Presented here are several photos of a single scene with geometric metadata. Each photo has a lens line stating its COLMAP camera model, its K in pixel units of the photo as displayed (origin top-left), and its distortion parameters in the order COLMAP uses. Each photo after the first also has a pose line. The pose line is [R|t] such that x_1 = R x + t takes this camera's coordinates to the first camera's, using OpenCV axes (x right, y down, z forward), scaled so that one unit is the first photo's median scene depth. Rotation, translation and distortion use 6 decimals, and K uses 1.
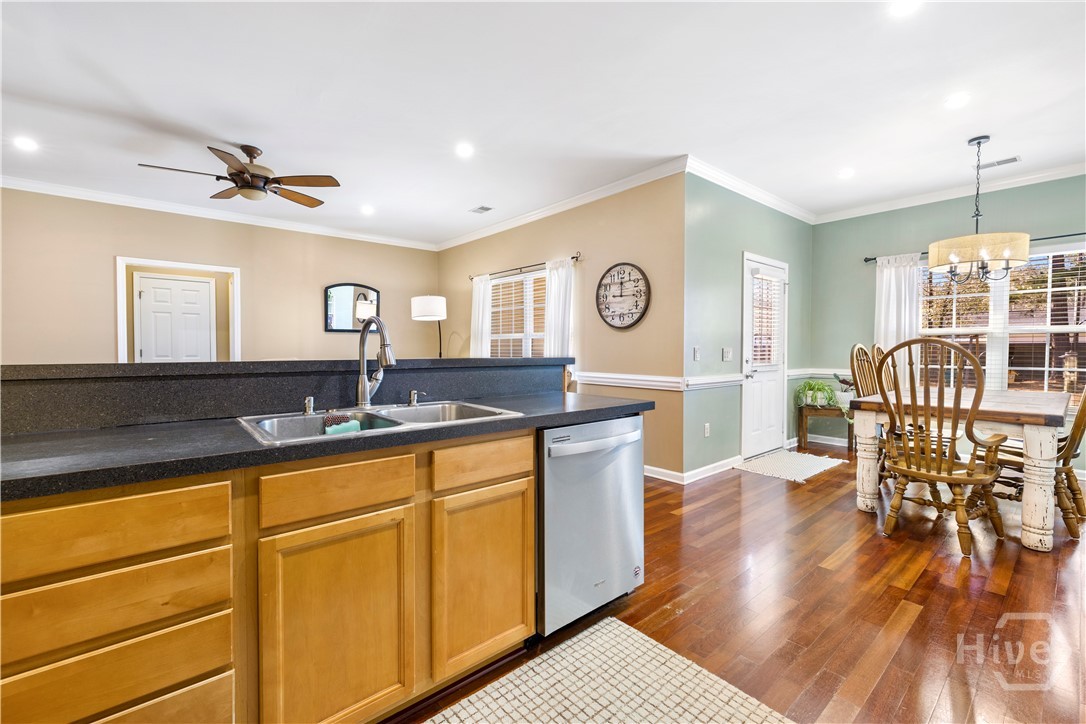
lens RADIAL K [[466.6, 0, 543.0], [0, 466.6, 362.0], [0, 0, 1]] dist [-0.011952, 0.010484]
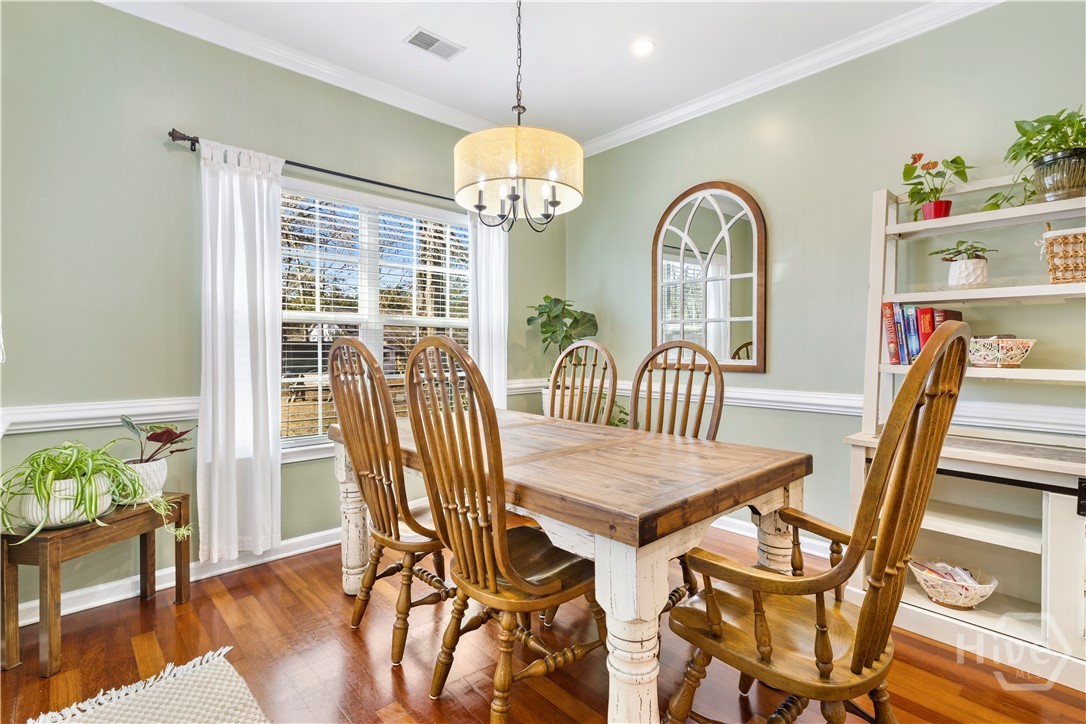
lens RADIAL K [[518.7, 0, 543.0], [0, 518.7, 362.0], [0, 0, 1]] dist [0.015455, 0.000190]
pose [[-0.042504, -0.027534, 0.998717, 0.235080], [0.029648, 0.999145, 0.028808, -0.022759], [-0.998656, 0.030834, -0.041651, 0.794524]]
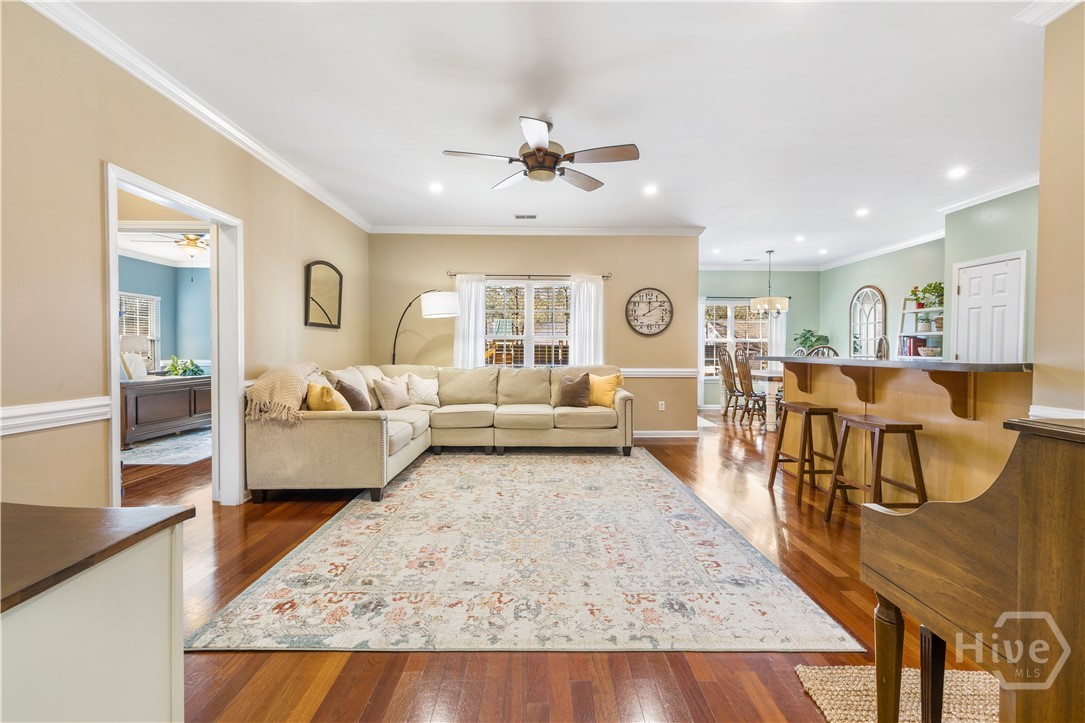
lens RADIAL K [[466.2, 0, 542.5], [0, 466.2, 361.5], [0, 0, 1]] dist [-0.011952, 0.010484]
pose [[0.637920, -0.019979, 0.769844, -1.070864], [0.018510, 0.999772, 0.010608, -0.014399], [-0.769881, 0.007483, 0.638144, 0.356075]]
